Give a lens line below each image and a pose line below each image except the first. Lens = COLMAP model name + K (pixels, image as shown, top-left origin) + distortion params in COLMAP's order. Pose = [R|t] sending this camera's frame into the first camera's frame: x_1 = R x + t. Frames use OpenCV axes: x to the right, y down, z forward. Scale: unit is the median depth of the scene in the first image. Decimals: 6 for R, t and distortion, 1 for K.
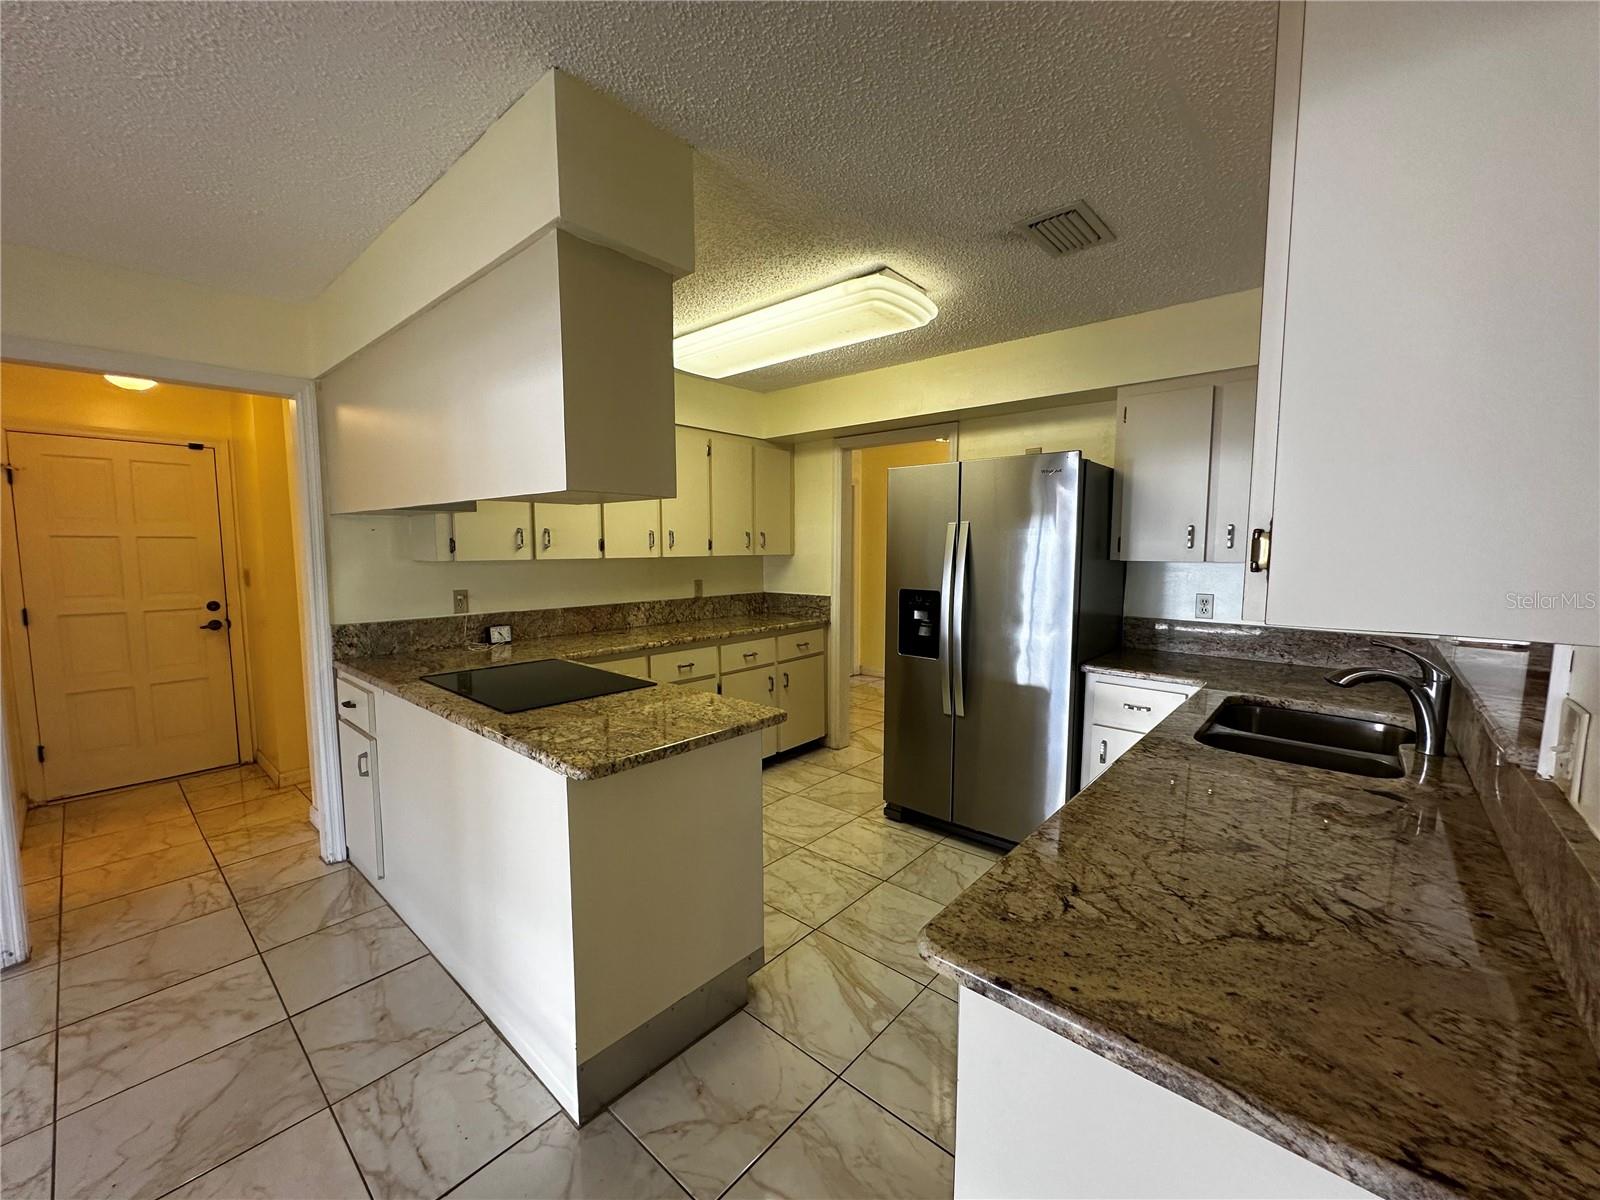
lens RADIAL K [[637.8, 0, 800.0], [0, 637.8, 600.0], [0, 0, 1]] dist [-0.001864, -0.000292]
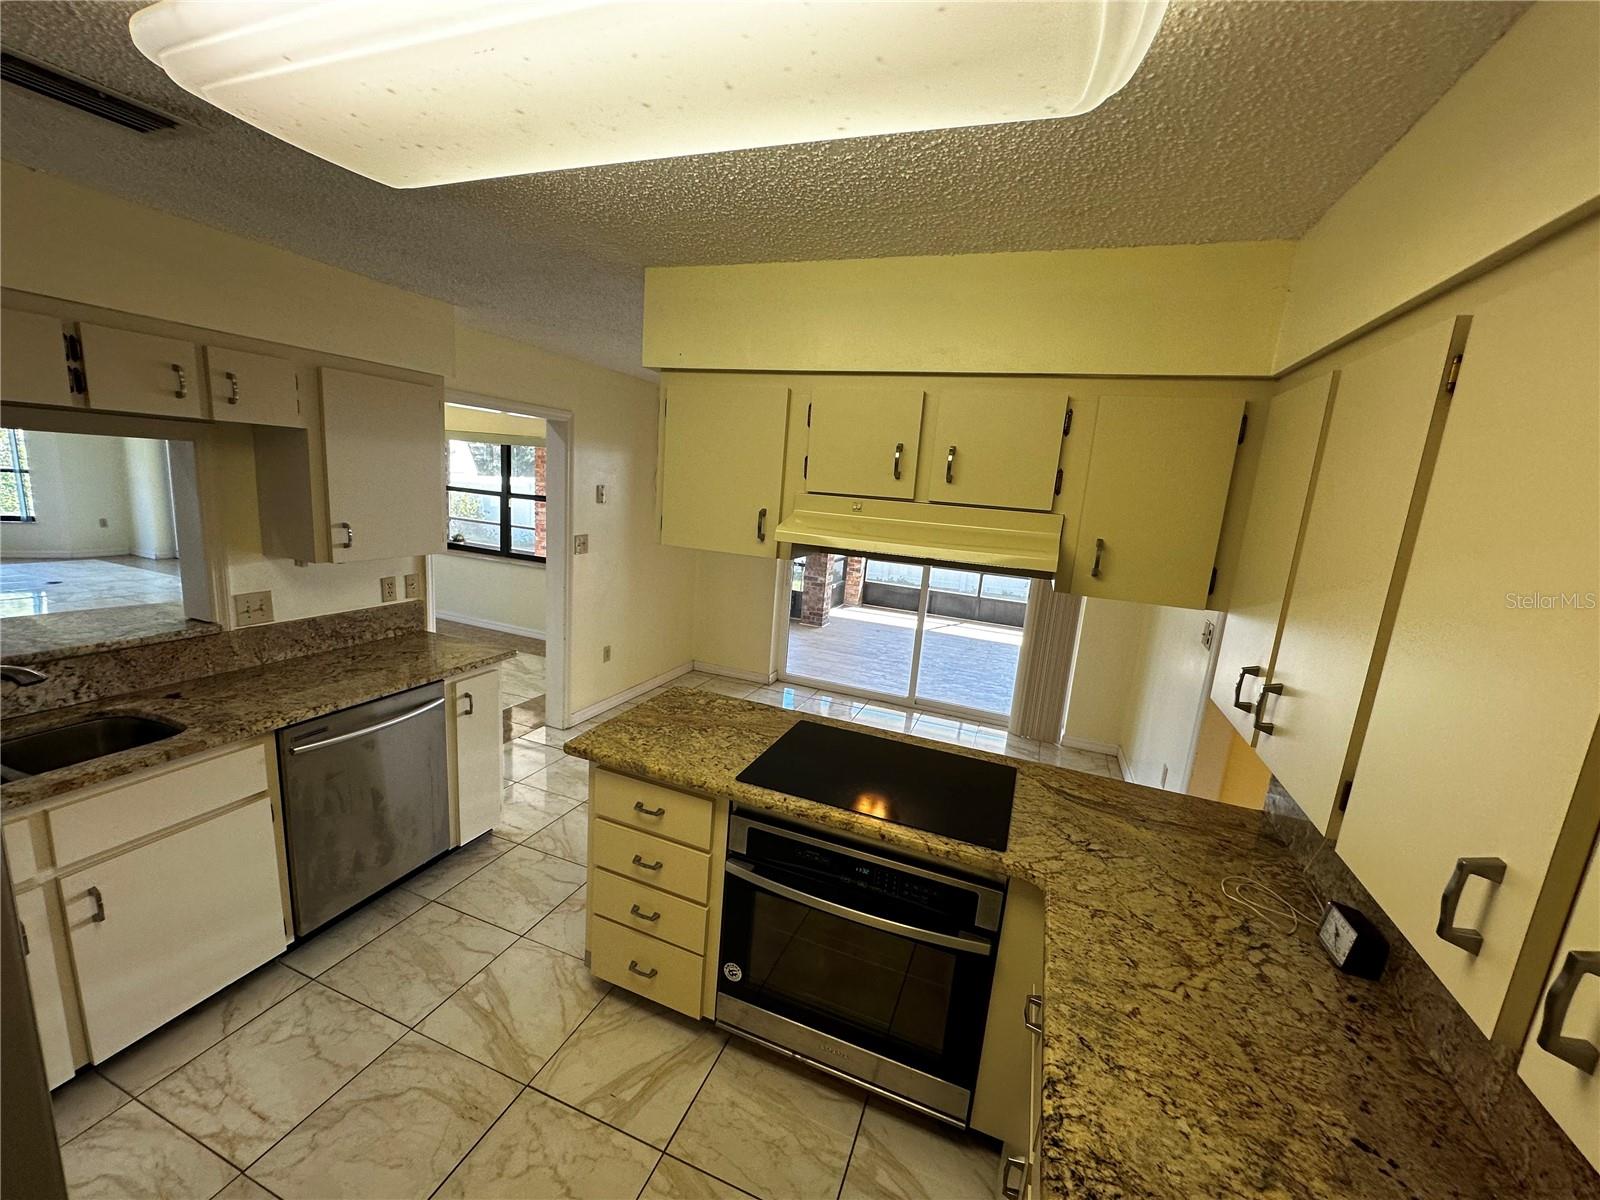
lens RADIAL K [[637.8, 0, 800.0], [0, 637.8, 600.0], [0, 0, 1]] dist [-0.001864, -0.000292]
pose [[-0.933954, -0.004963, -0.357358, -0.005789], [-0.107213, 0.957743, 0.266898, -0.280832], [0.340933, 0.287584, -0.895020, 1.511027]]
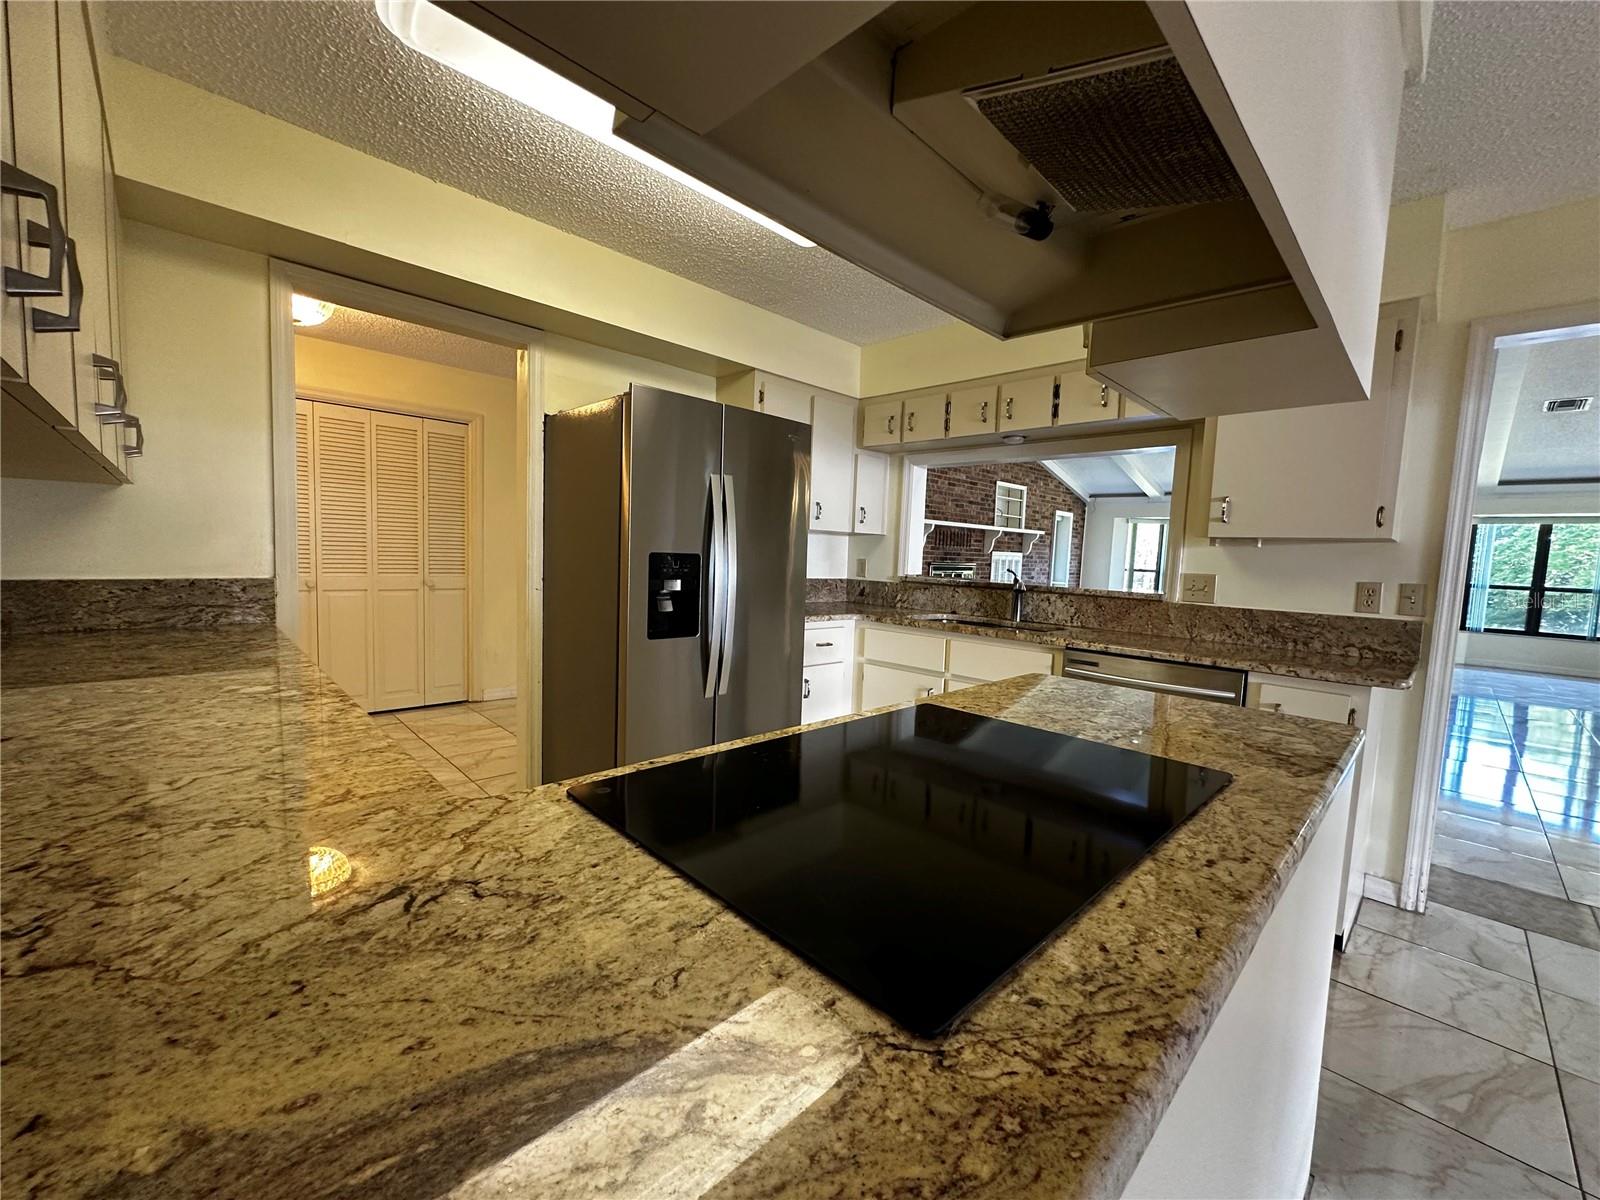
lens RADIAL K [[637.8, 0, 800.0], [0, 637.8, 600.0], [0, 0, 1]] dist [-0.001864, -0.000292]
pose [[0.071843, -0.073017, 0.994740, -0.707881], [0.049677, 0.996341, 0.069546, -0.006426], [-0.996178, 0.044419, 0.075207, 0.951403]]
